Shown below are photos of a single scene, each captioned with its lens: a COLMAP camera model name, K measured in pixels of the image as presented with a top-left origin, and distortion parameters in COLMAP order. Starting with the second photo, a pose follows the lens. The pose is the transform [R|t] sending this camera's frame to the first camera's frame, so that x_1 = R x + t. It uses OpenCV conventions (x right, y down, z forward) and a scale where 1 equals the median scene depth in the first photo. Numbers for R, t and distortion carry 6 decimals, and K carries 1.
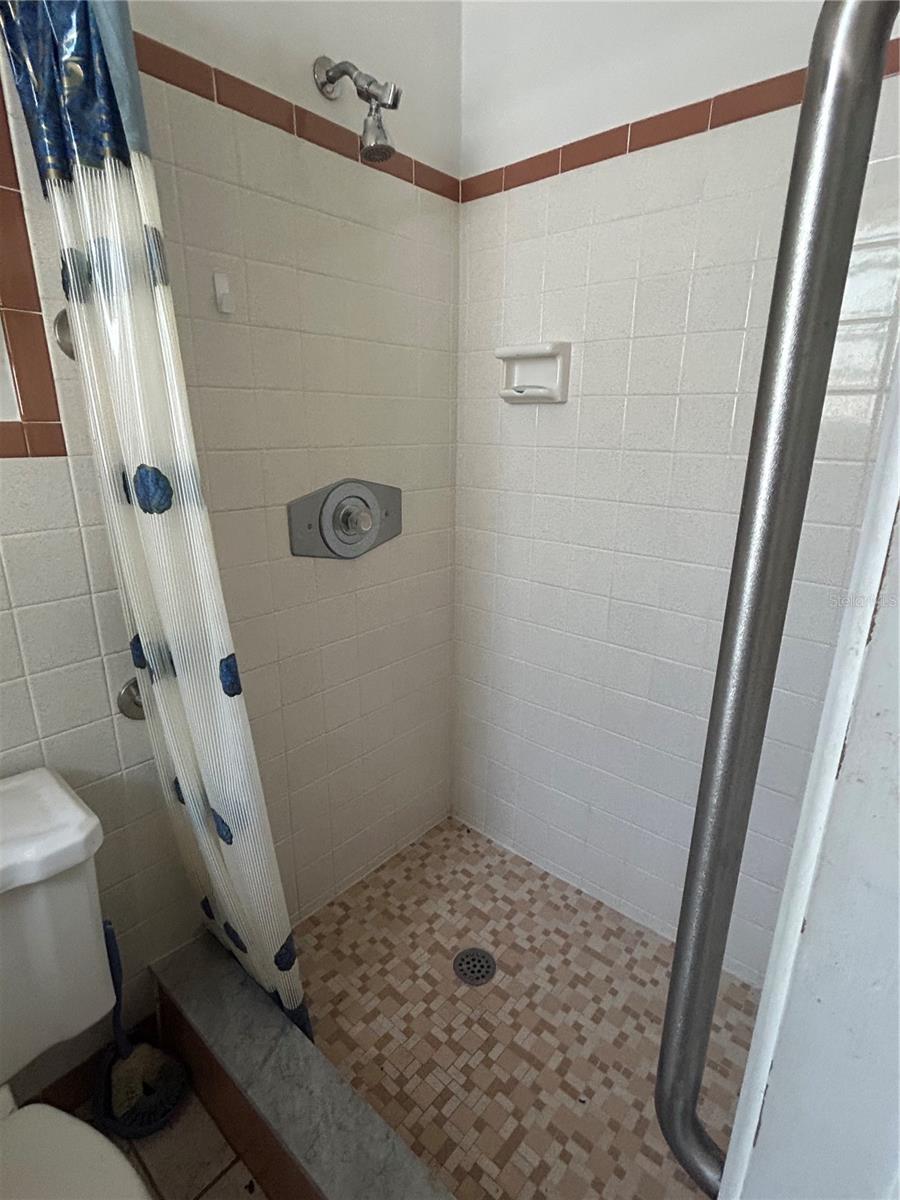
lens RADIAL K [[607.0, 0, 454.2], [0, 607.0, 601.2], [0, 0, 1]] dist [-0.002624, 0.002961]
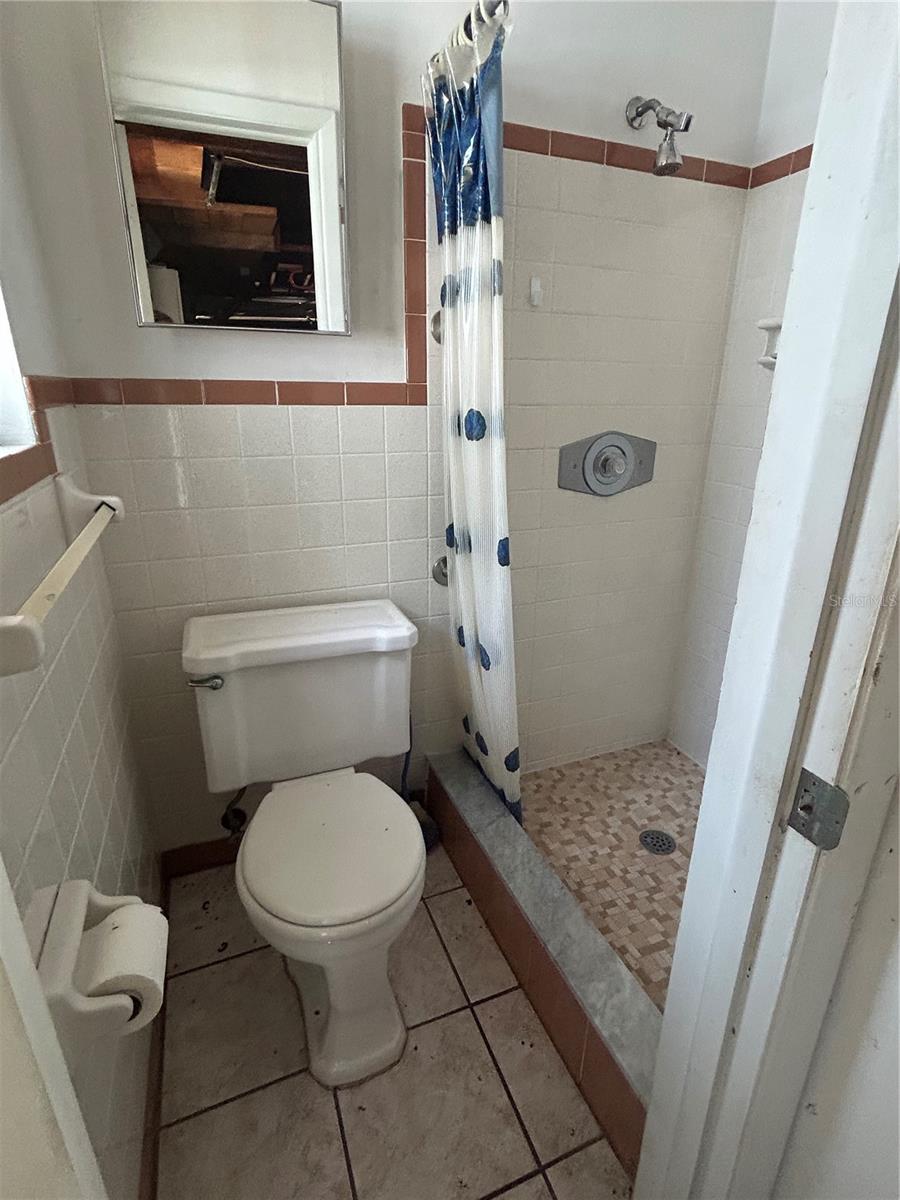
lens RADIAL K [[607.0, 0, 449.9], [0, 607.0, 604.5], [0, 0, 1]] dist [-0.002624, 0.002961]
pose [[0.891397, 0.149441, -0.427878, 0.147541], [-0.130563, 0.988725, 0.073322, 0.129625], [0.434011, -0.009494, 0.900858, -0.350651]]
